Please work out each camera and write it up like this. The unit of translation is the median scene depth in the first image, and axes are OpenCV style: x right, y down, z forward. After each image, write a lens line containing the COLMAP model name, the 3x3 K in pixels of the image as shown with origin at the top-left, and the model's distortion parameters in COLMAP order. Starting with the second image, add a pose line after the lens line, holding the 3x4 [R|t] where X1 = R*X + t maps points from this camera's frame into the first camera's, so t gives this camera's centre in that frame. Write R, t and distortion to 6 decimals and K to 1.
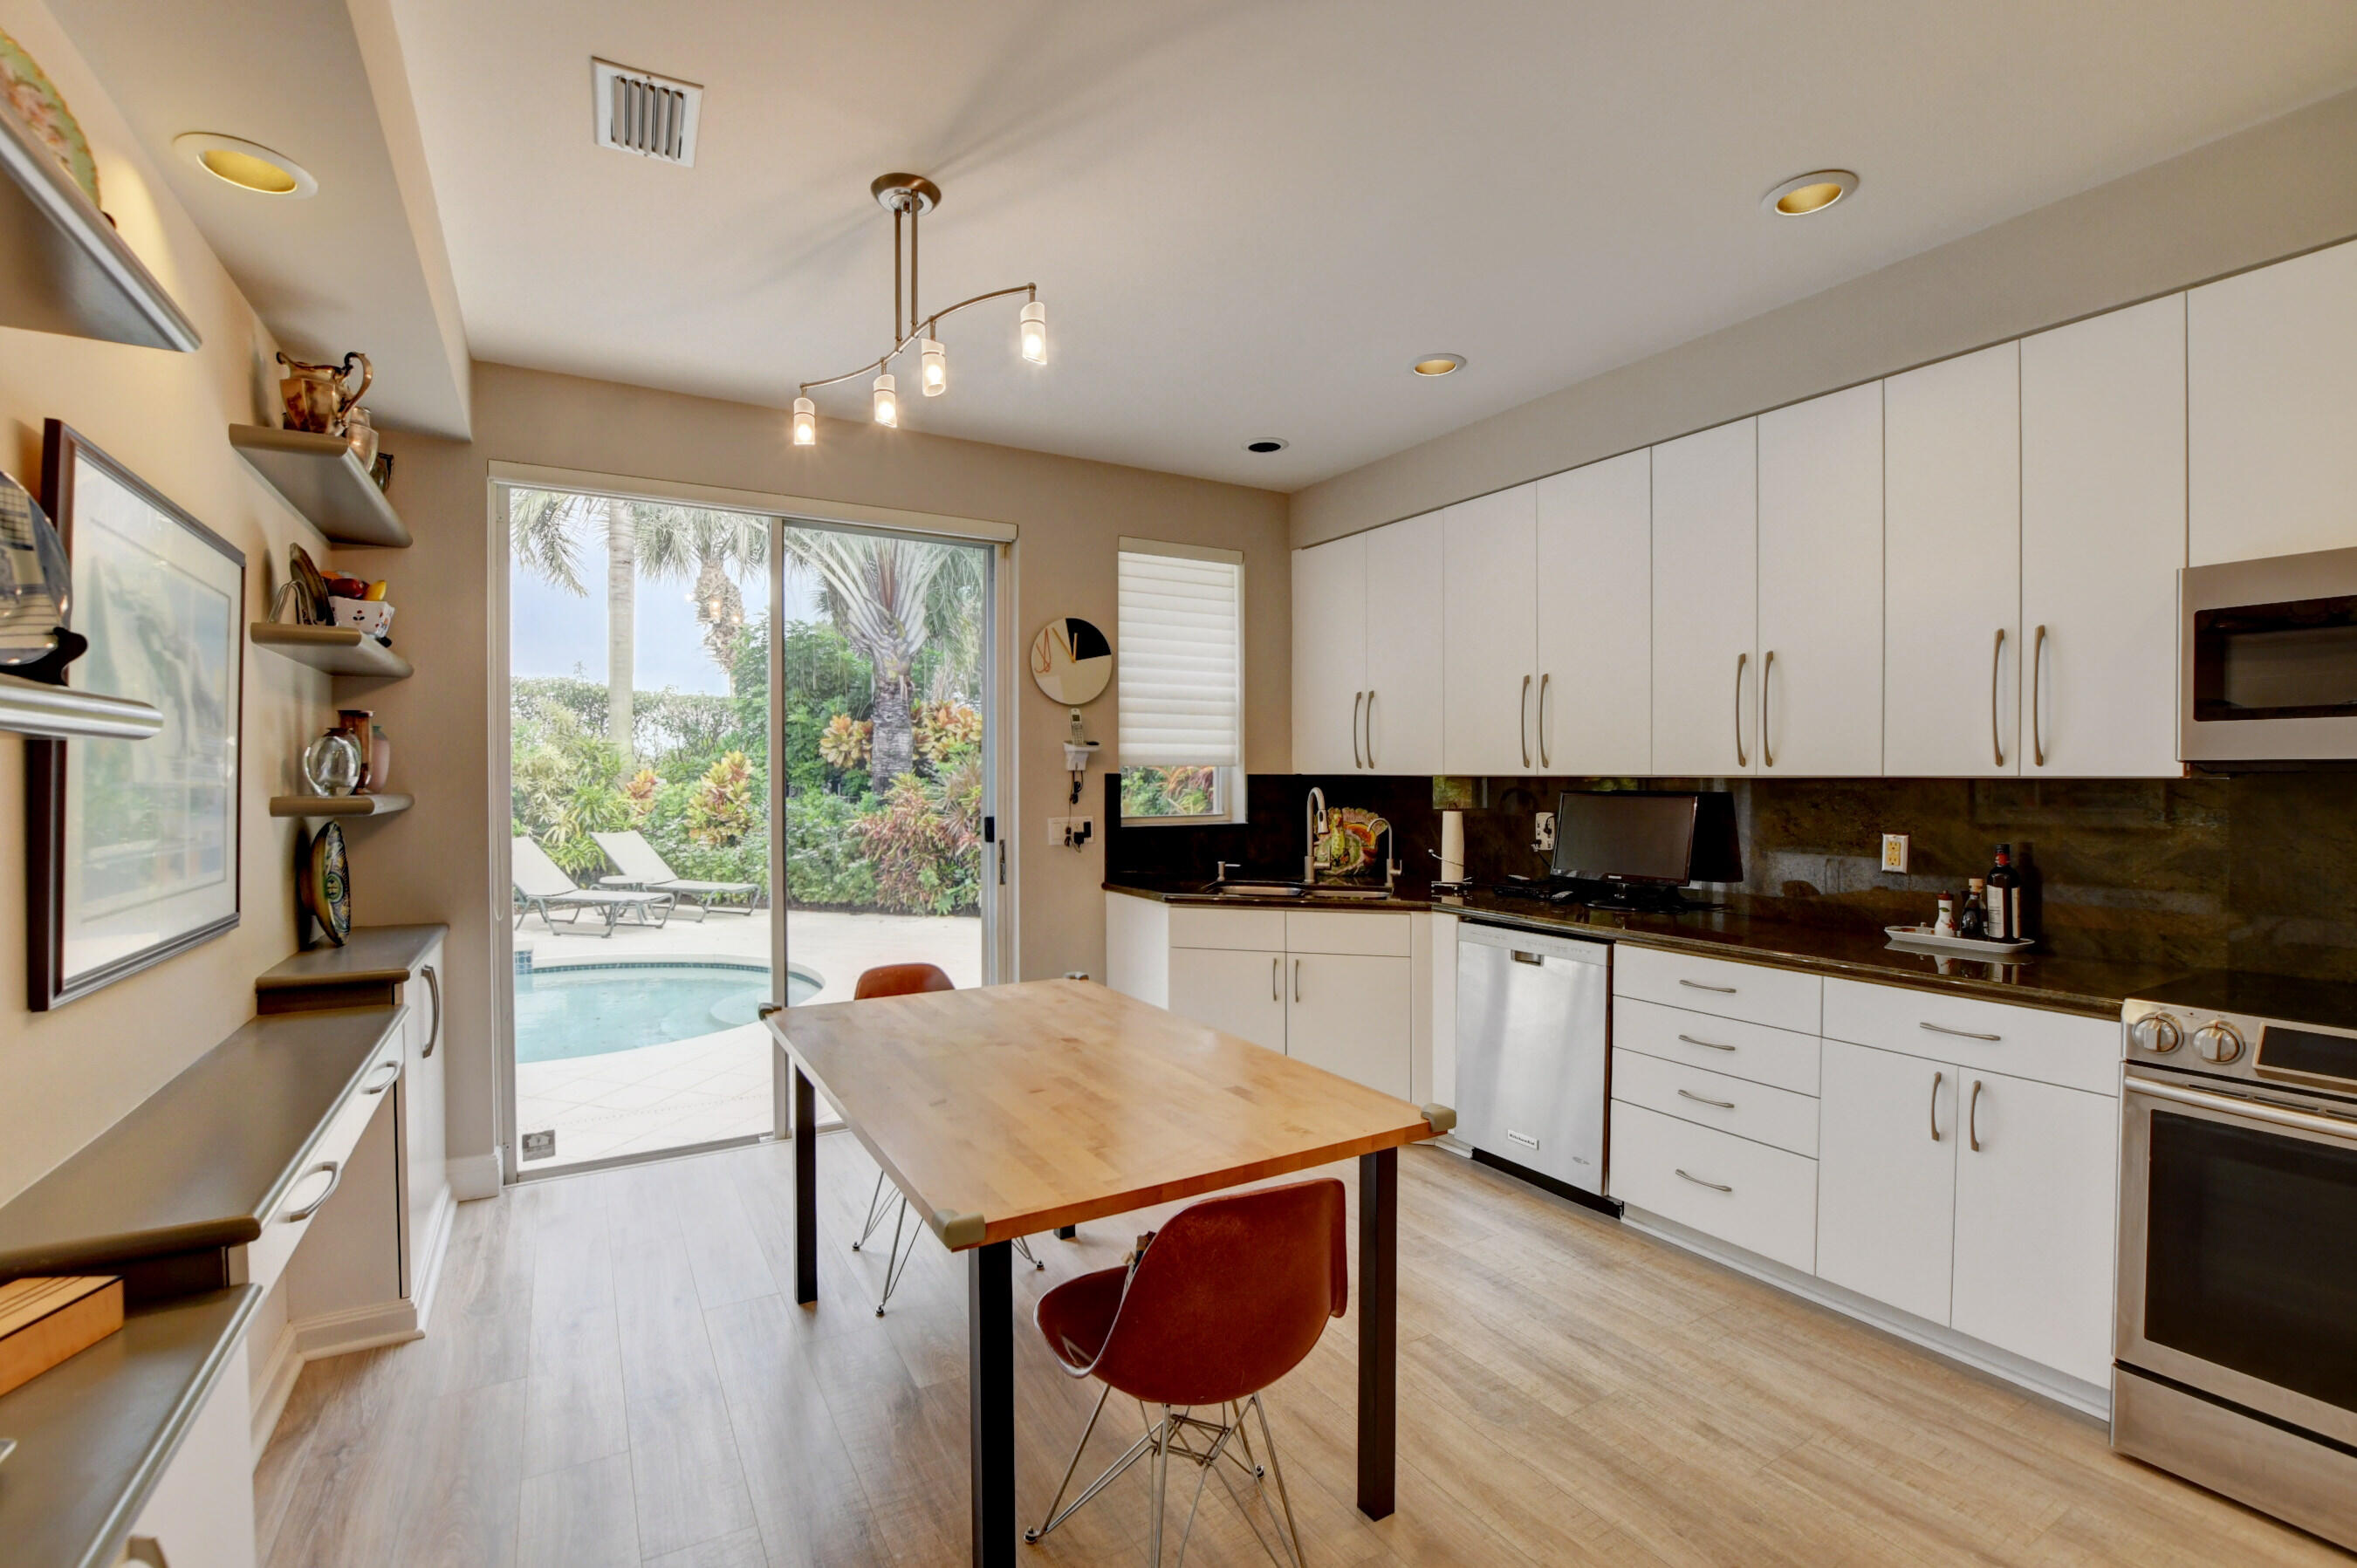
lens RADIAL K [[1069.6, 0, 1178.5], [0, 1069.6, 784.0], [0, 0, 1]] dist [-0.003784, -0.000219]
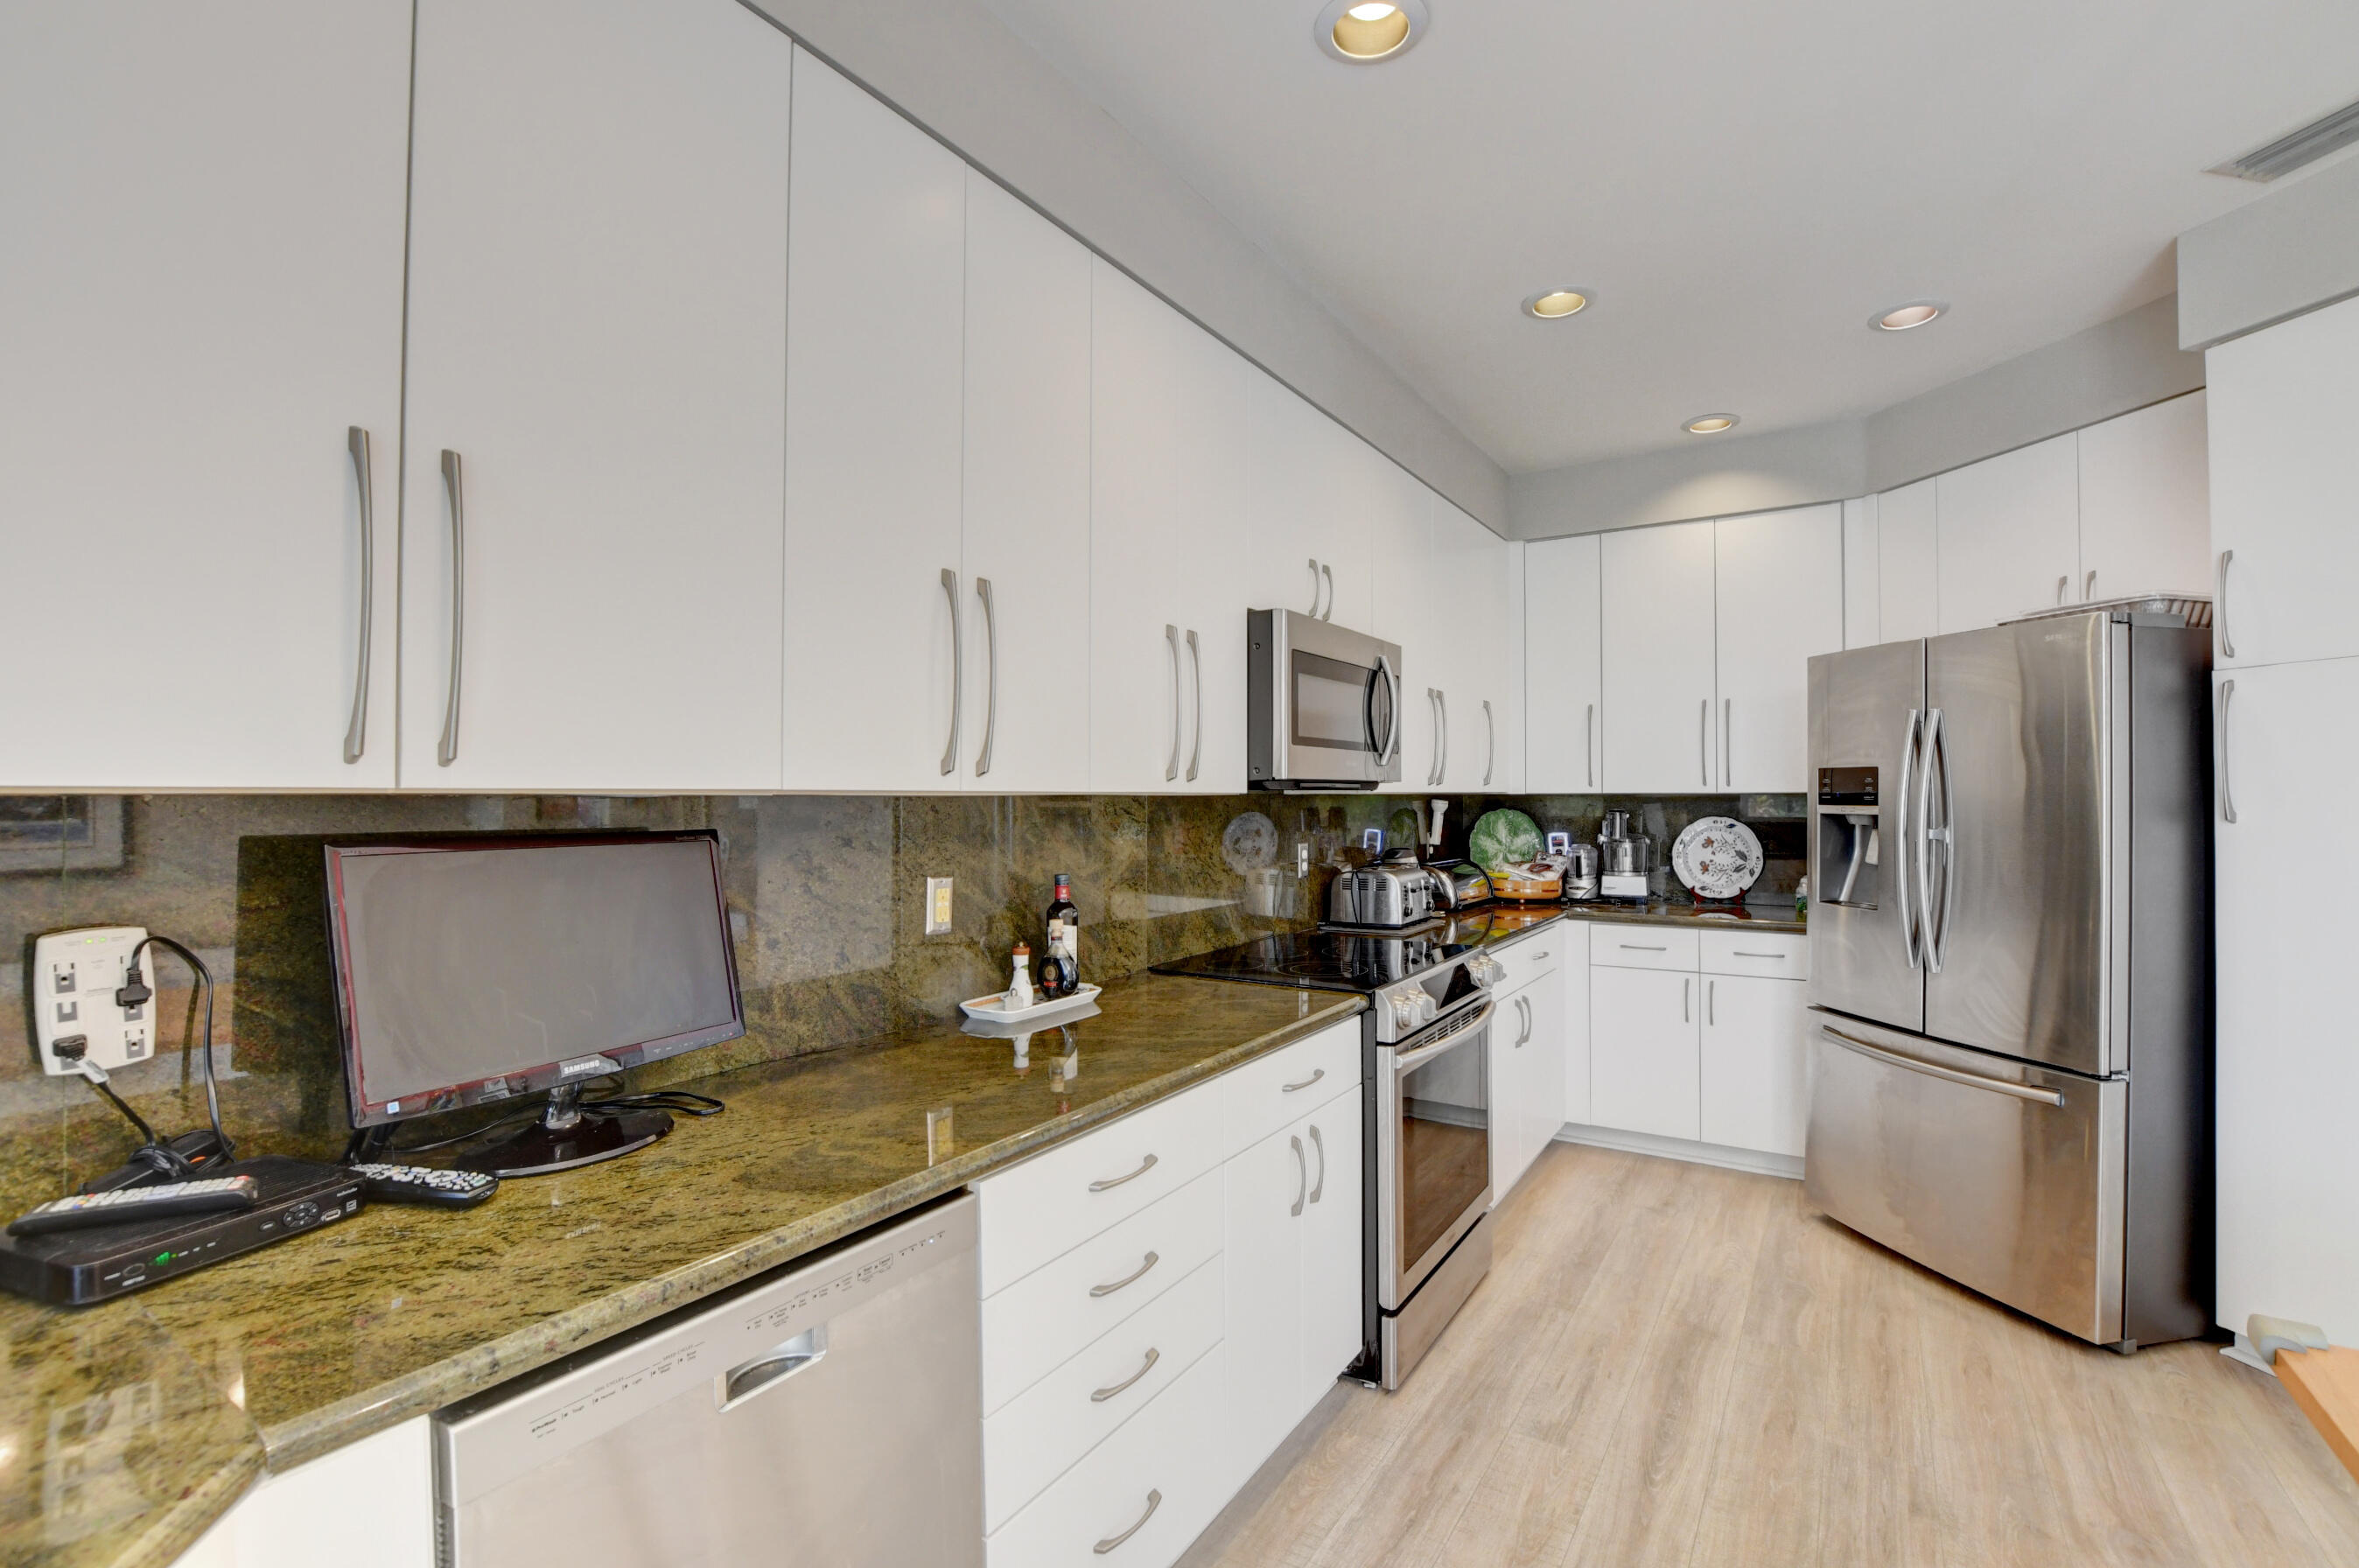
lens RADIAL K [[1070.6, 0, 1179.5], [0, 1070.6, 784.0], [0, 0, 1]] dist [-0.003784, -0.000219]
pose [[-0.460189, 0.002723, 0.887817, -0.017527], [0.000555, 0.999996, -0.002779, -0.011534], [-0.887821, -0.000787, -0.460188, 1.174053]]
